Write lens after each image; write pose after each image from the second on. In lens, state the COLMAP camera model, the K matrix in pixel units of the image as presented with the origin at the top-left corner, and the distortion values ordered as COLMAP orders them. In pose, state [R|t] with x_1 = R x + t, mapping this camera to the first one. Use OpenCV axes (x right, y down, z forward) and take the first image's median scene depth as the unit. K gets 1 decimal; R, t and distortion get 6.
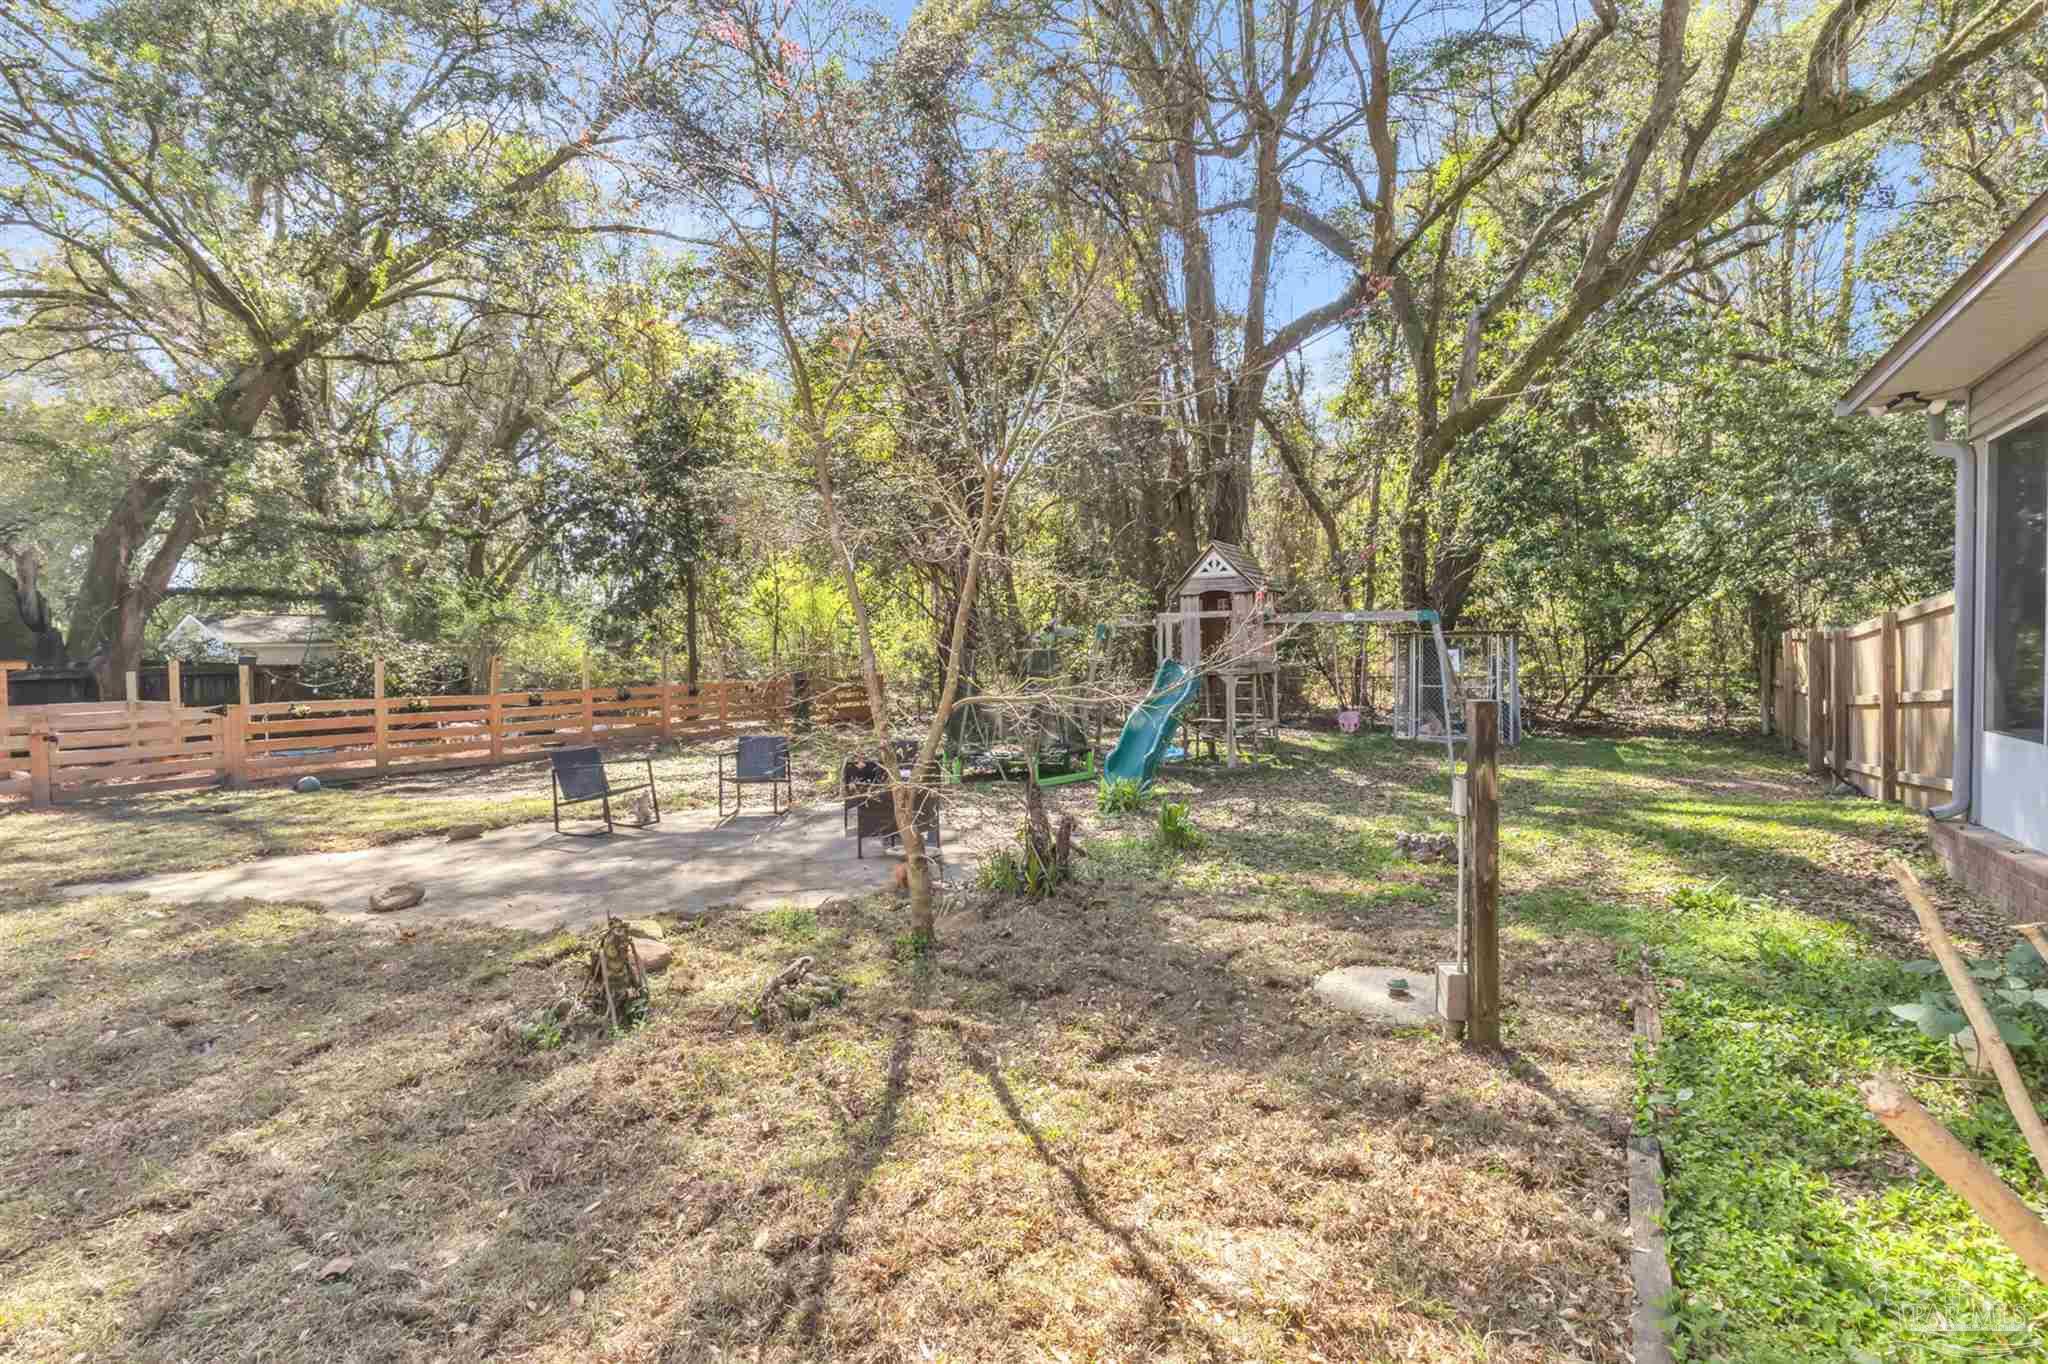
lens RADIAL K [[946.0, 0, 1026.9], [0, 946.0, 680.3], [0, 0, 1]] dist [-0.004211, 0.002665]
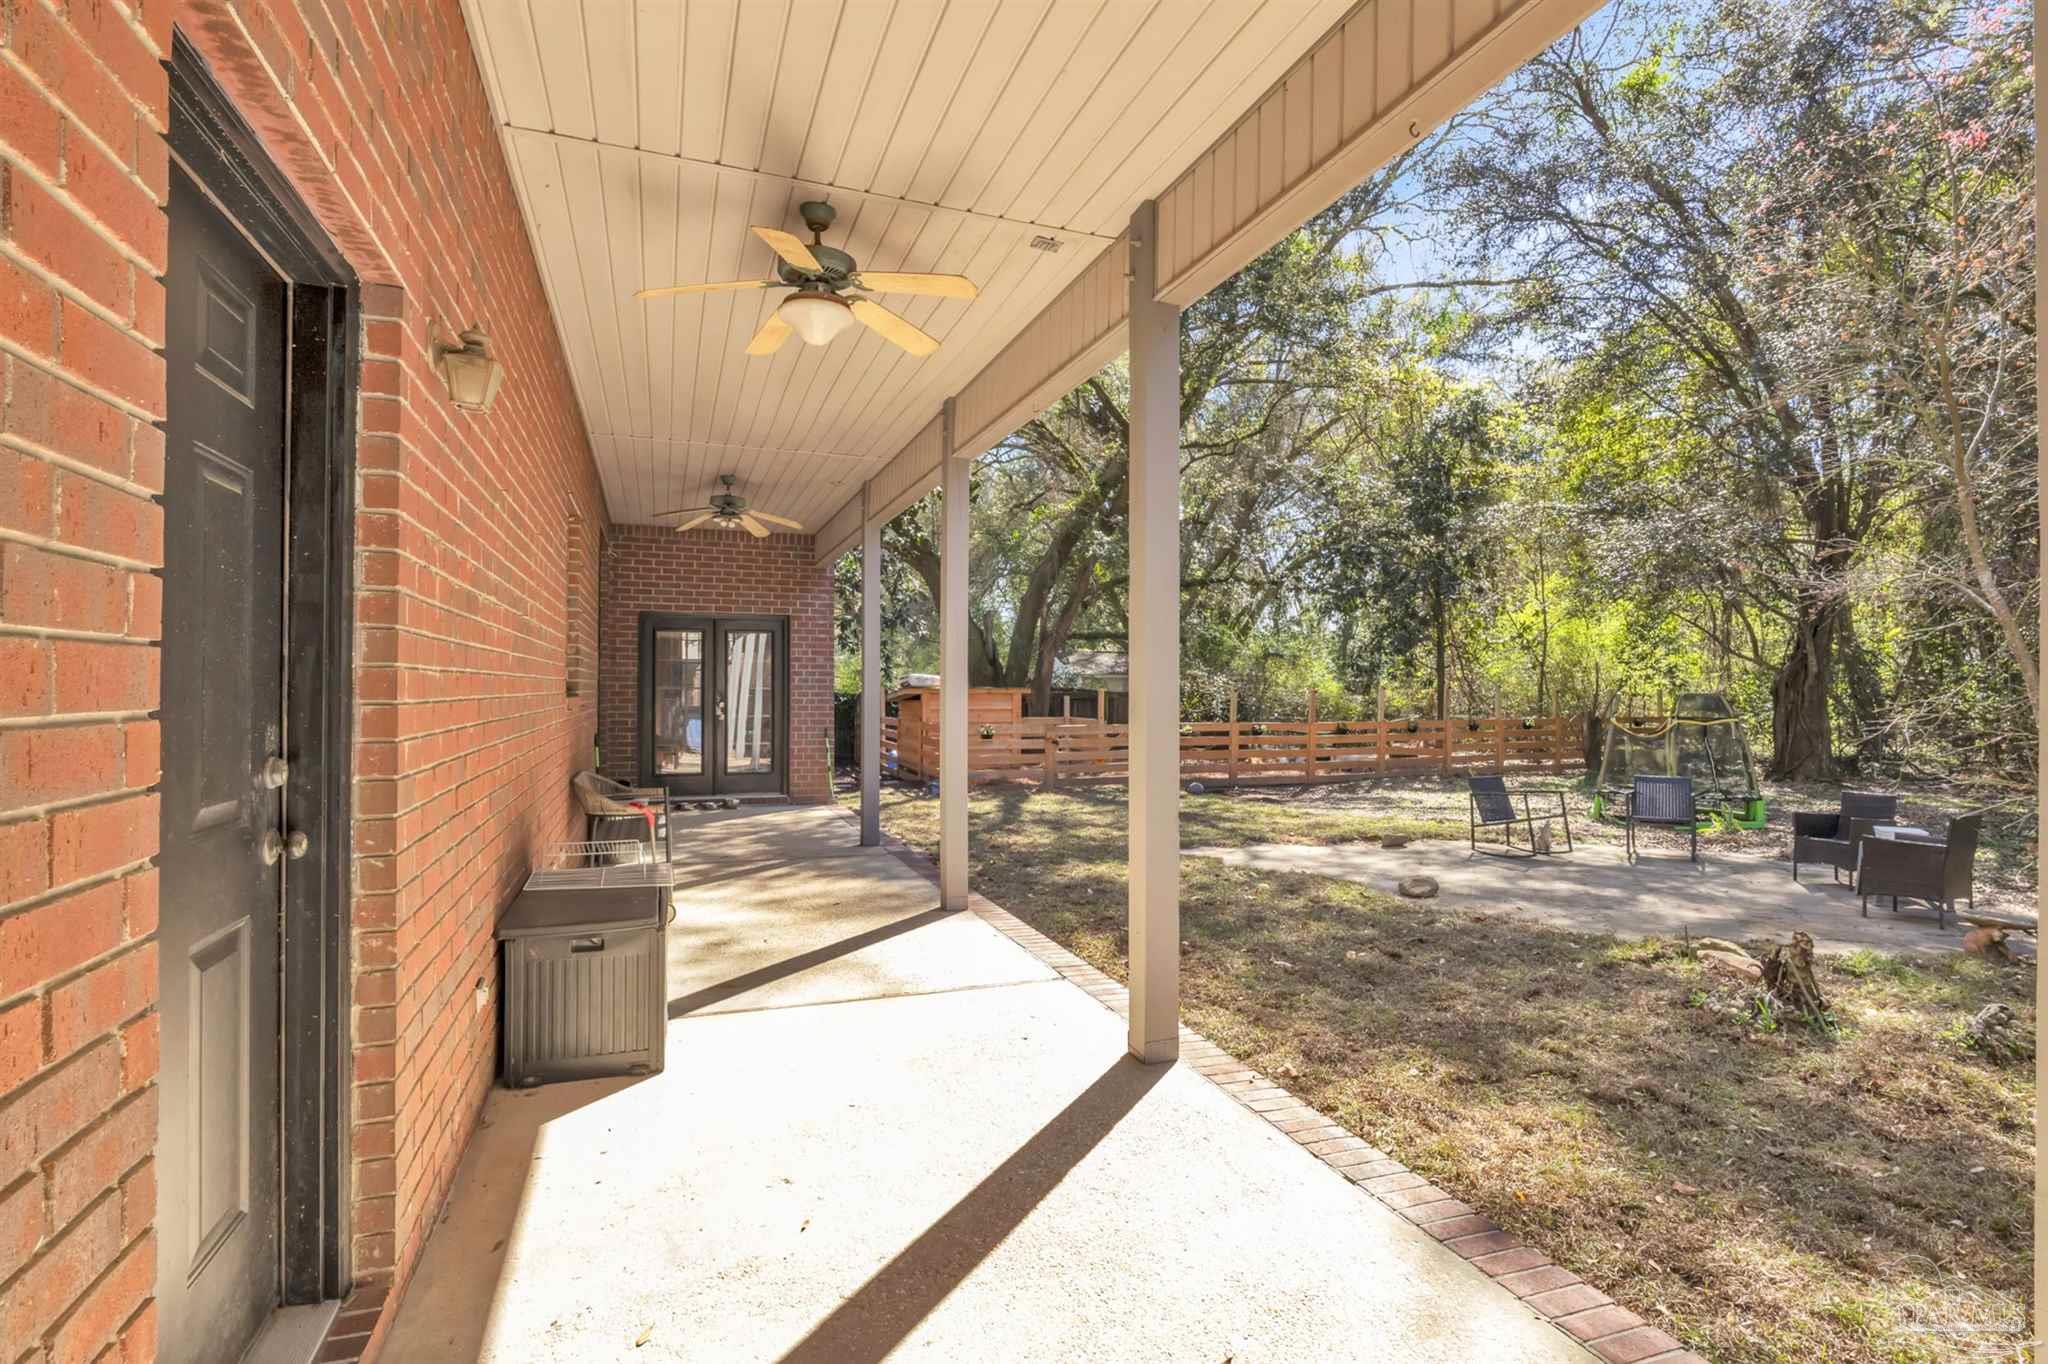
lens RADIAL K [[954.4, 0, 1021.3], [0, 954.4, 679.3], [0, 0, 1]] dist [0.001058, -0.000255]
pose [[0.782851, 0.011392, -0.622104, -0.201602], [-0.032495, 0.999216, -0.022595, -0.000456], [0.621360, 0.037903, 0.782608, -0.224642]]
